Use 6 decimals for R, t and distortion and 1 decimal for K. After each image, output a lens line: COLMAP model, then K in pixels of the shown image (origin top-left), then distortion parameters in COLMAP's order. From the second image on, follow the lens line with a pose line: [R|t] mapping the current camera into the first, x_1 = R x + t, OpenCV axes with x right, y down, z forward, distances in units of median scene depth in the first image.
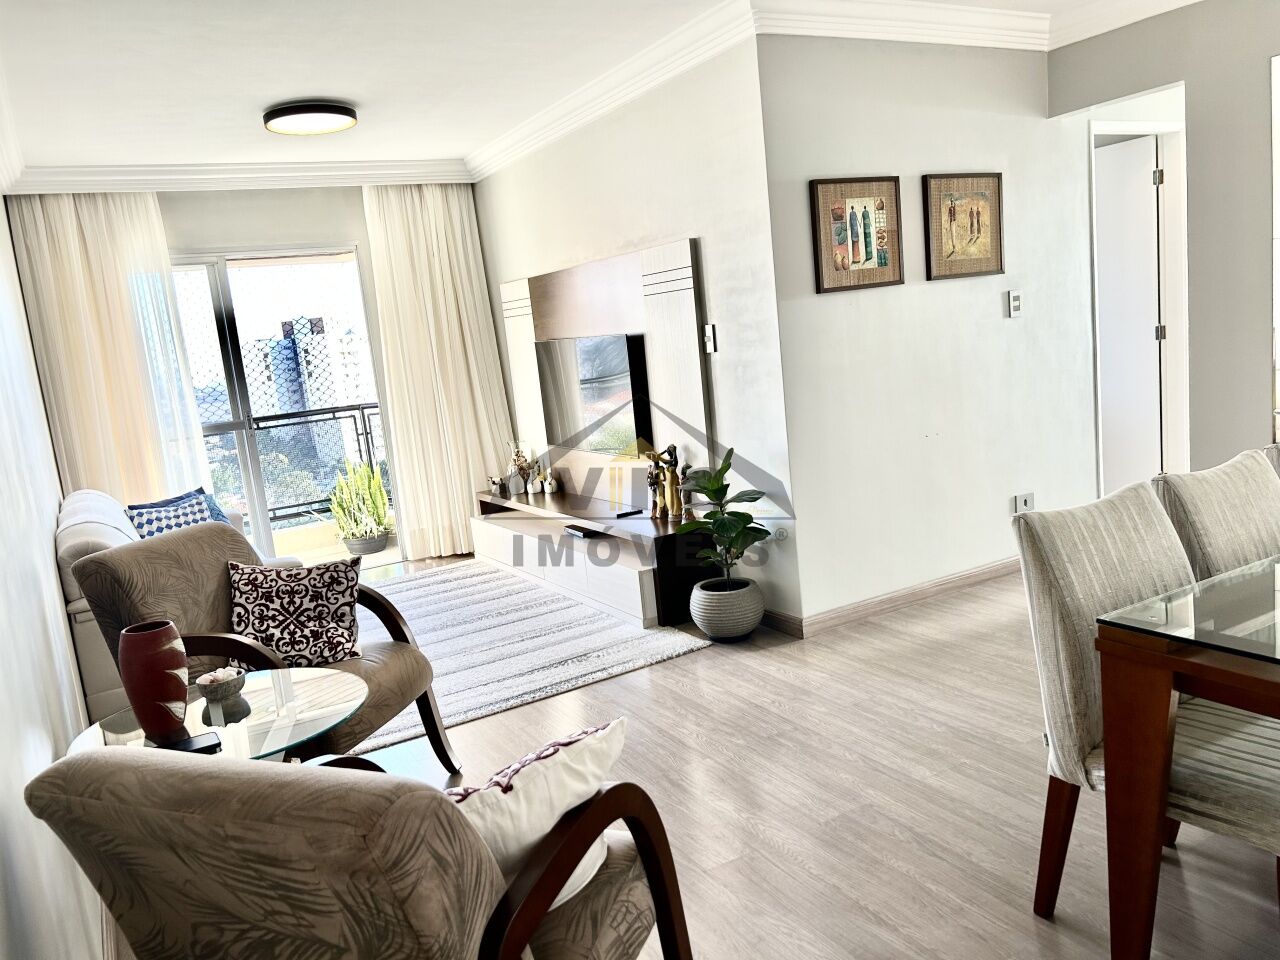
lens RADIAL K [[964.6, 0, 639.6], [0, 964.6, 475.4], [0, 0, 1]] dist [0.052193, -0.056508]
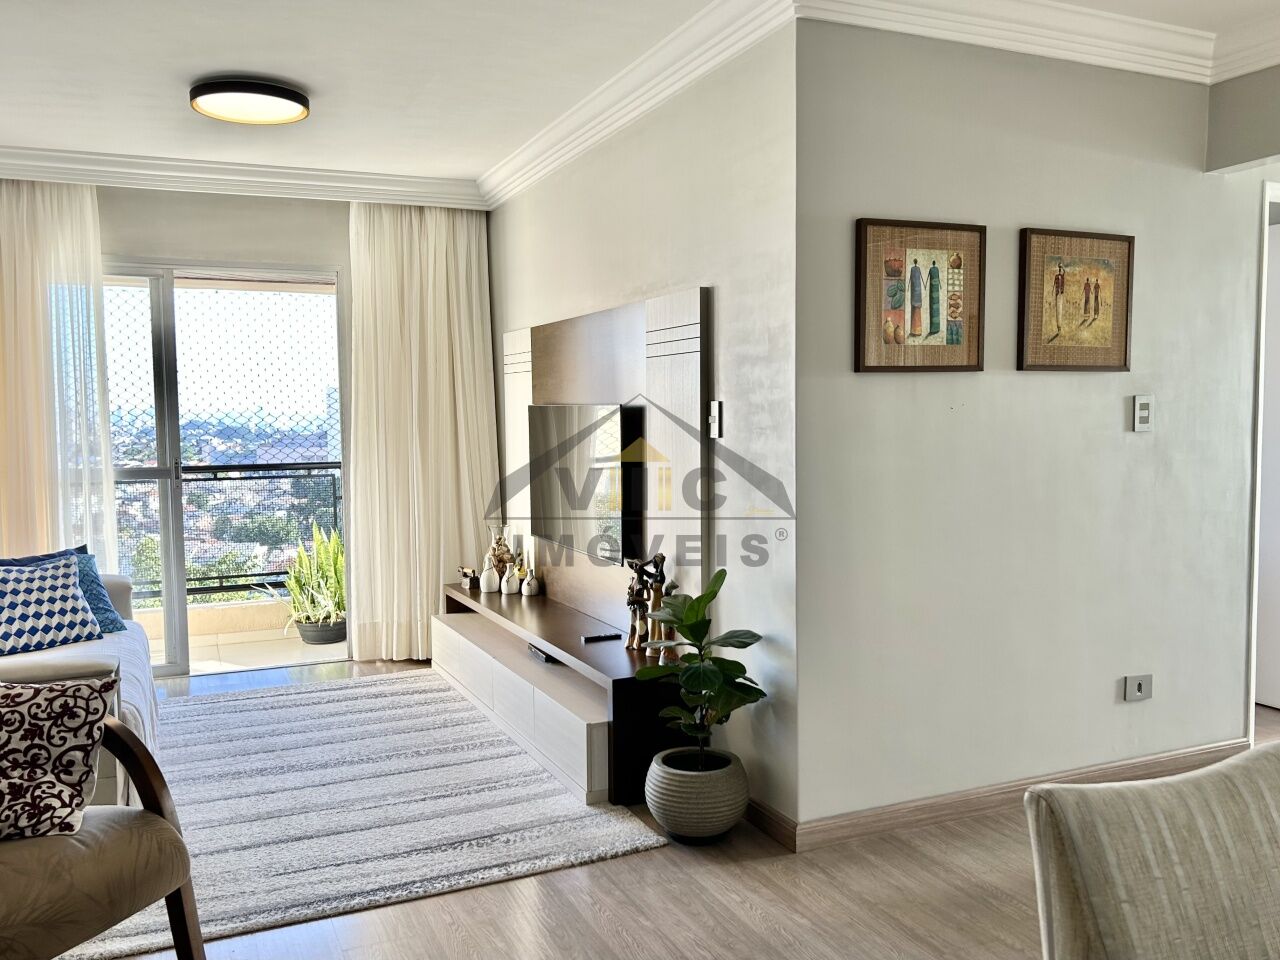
lens RADIAL K [[1065.7, 0, 653.8], [0, 1065.7, 475.9], [0, 0, 1]] dist [0.068220, -0.086045]
pose [[0.991477, 0.099688, -0.083878, 0.105721], [-0.106539, 0.990954, -0.081604, -0.027952], [0.074985, 0.089845, 0.993129, 0.192747]]
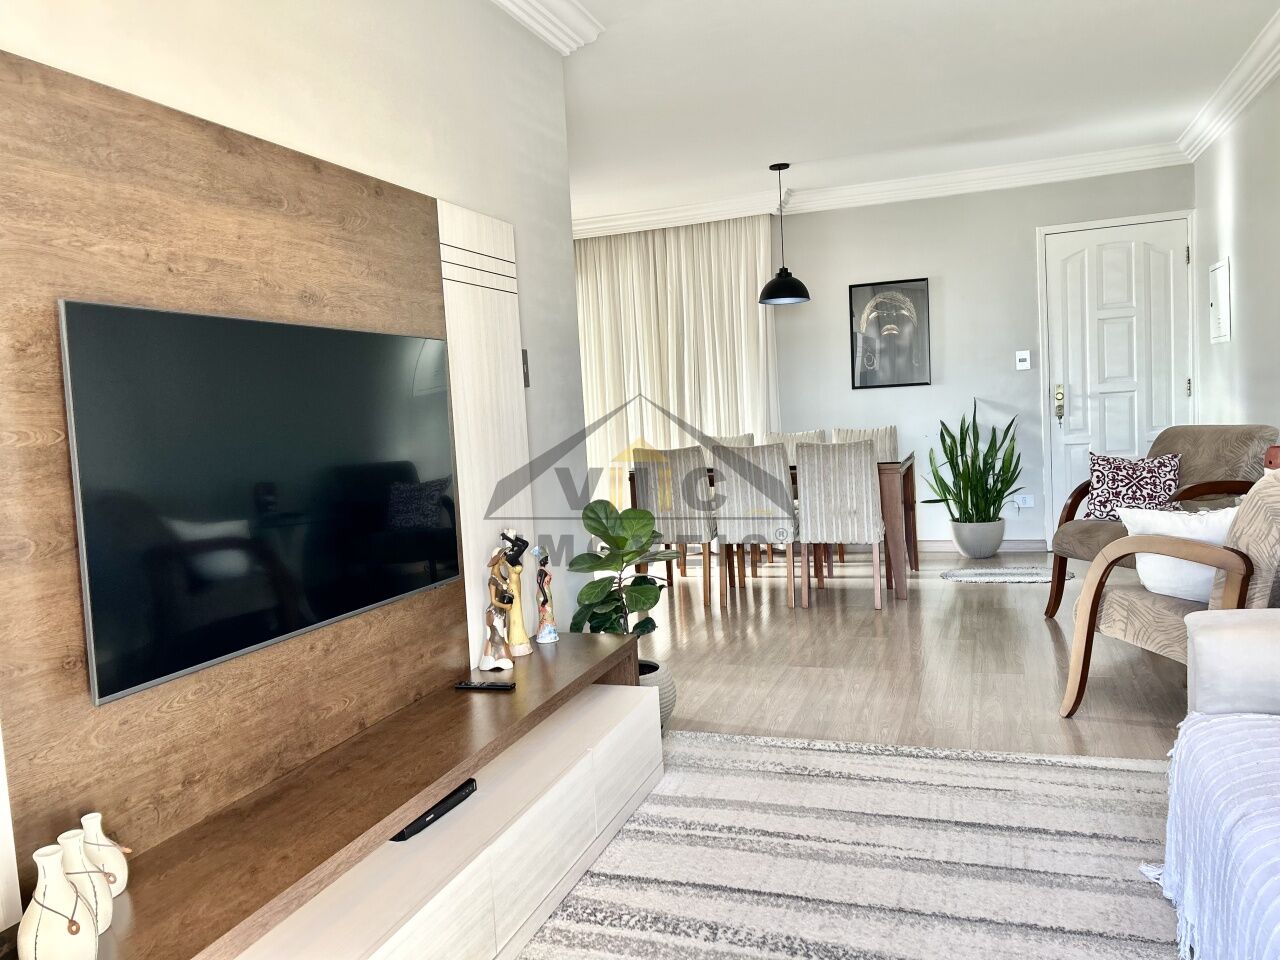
lens RADIAL K [[964.6, 0, 639.6], [0, 964.6, 475.4], [0, 0, 1]] dist [0.052193, -0.056508]
pose [[-0.634861, 0.082028, 0.768260, -0.560291], [0.233638, 0.968177, 0.089697, -0.114676], [-0.736454, 0.236440, -0.633823, 1.498639]]
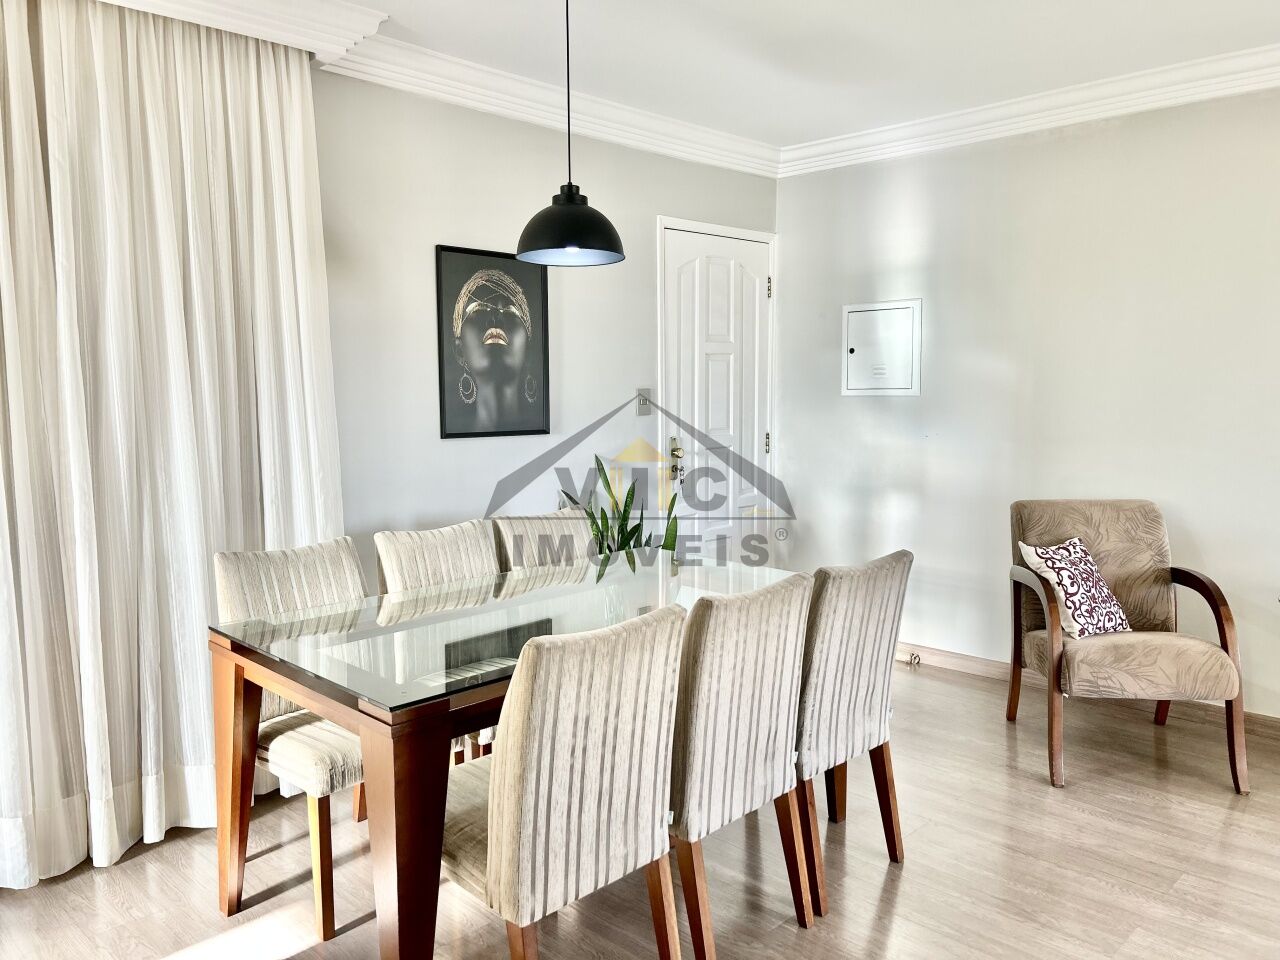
lens RADIAL K [[958.6, 0, 646.2], [0, 958.6, 490.9], [0, 0, 1]] dist [0.055784, -0.053650]
pose [[-0.957625, 0.137181, -0.253250, 0.517274], [0.064868, 0.959421, 0.274414, -0.209488], [0.280618, 0.246358, -0.927664, 1.039874]]
